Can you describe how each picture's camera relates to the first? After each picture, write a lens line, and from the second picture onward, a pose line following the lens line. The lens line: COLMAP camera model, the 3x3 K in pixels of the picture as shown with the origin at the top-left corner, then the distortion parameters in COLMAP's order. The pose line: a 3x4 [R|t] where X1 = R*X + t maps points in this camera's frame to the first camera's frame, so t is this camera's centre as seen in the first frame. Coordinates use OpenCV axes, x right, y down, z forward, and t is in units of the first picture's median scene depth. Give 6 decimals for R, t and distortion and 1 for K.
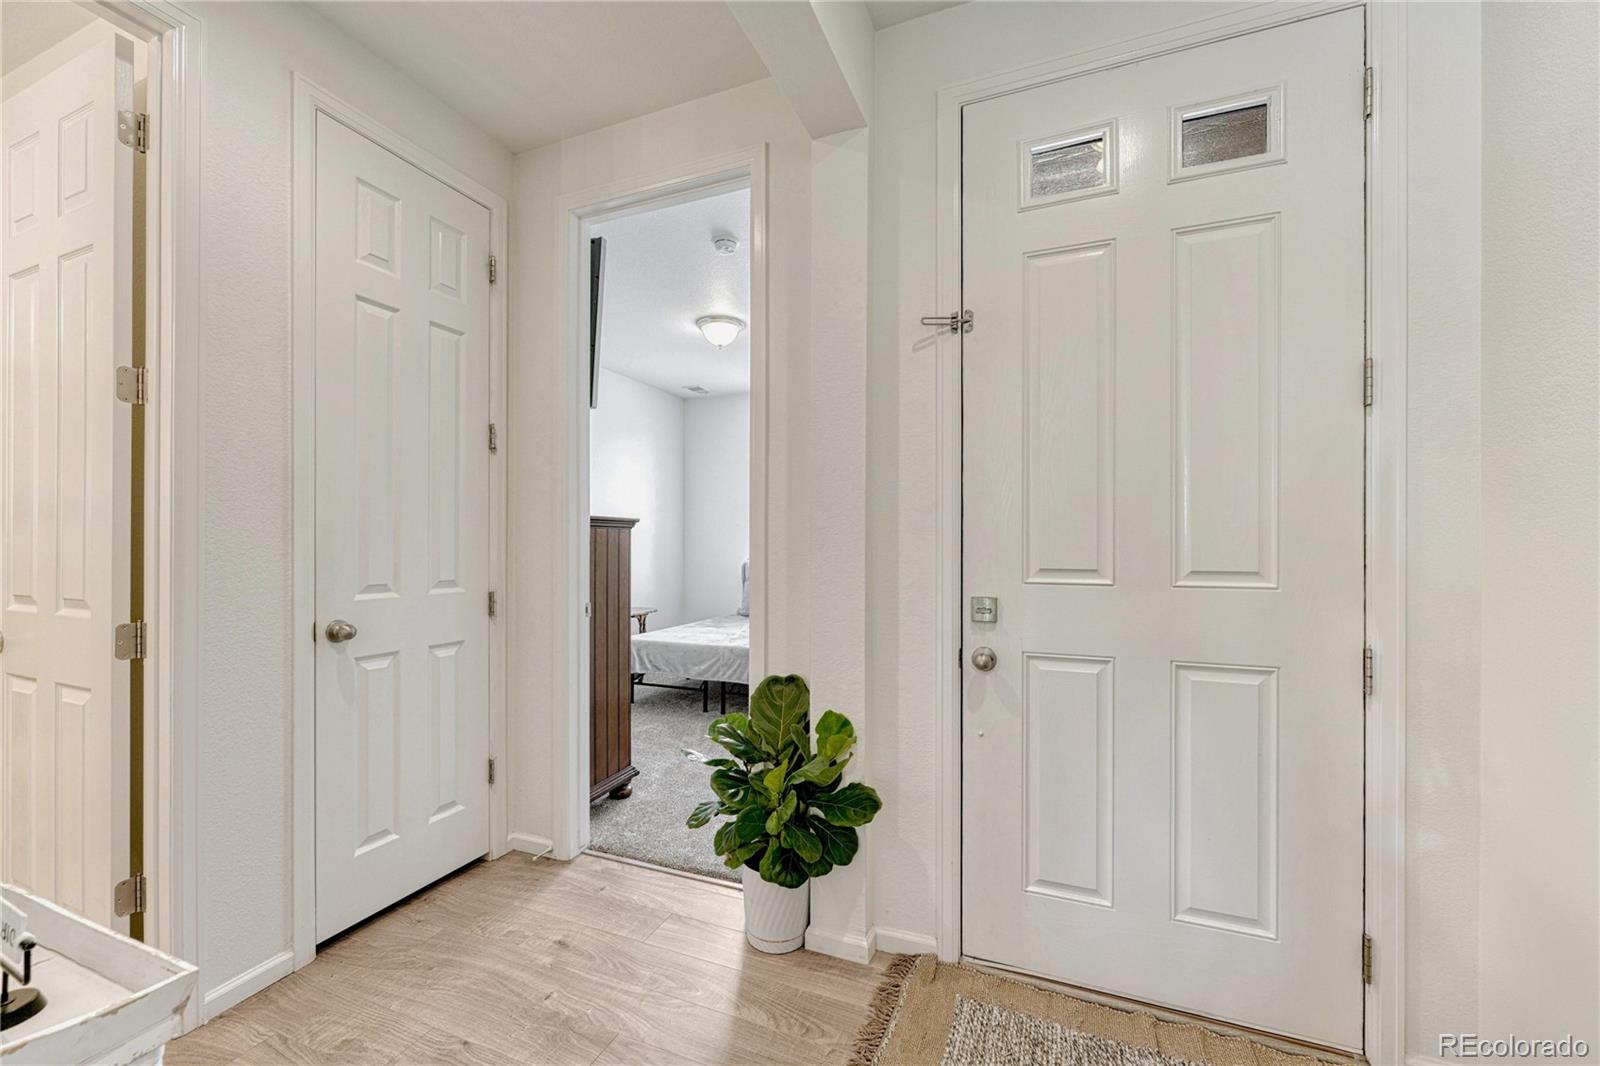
lens RADIAL K [[638.3, 0, 803.0], [0, 638.3, 534.3], [0, 0, 1]] dist [0.000913, 0.002083]
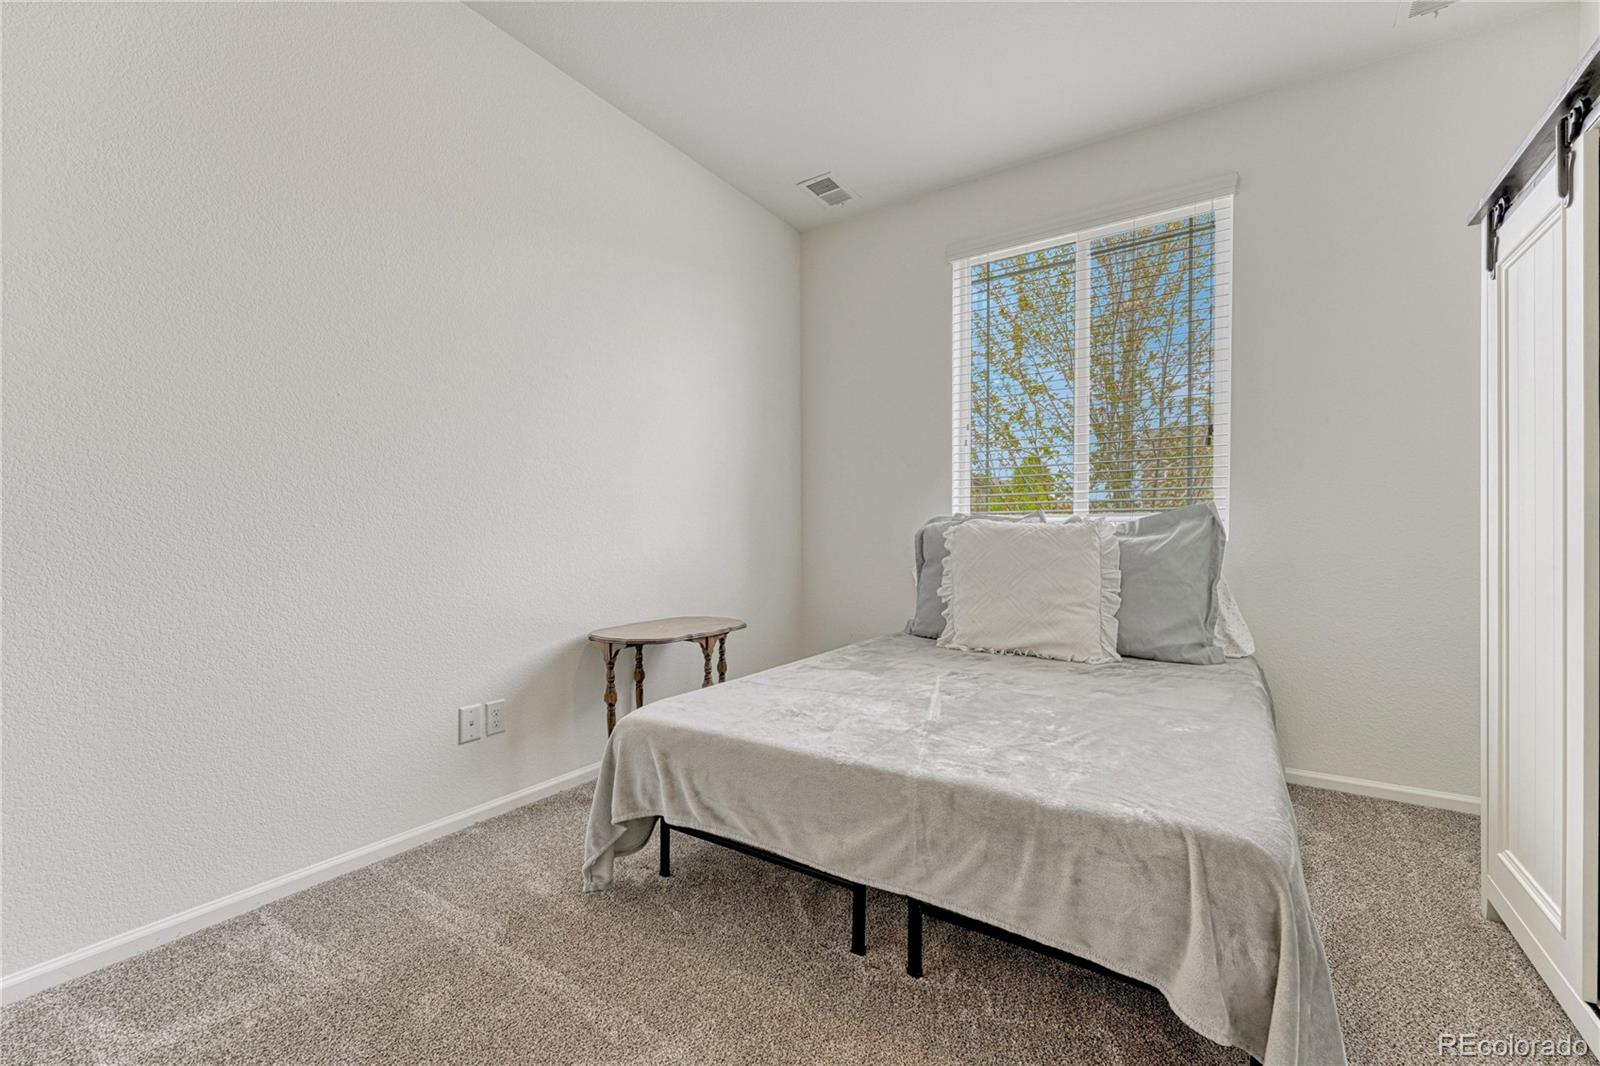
lens RADIAL K [[638.3, 0, 796.8], [0, 638.3, 533.9], [0, 0, 1]] dist [0.000913, 0.002083]
pose [[0.978140, -0.005191, -0.207884, -0.114393], [0.006548, 0.999962, 0.005838, 0.059789], [0.207845, -0.007071, 0.978136, 0.672318]]
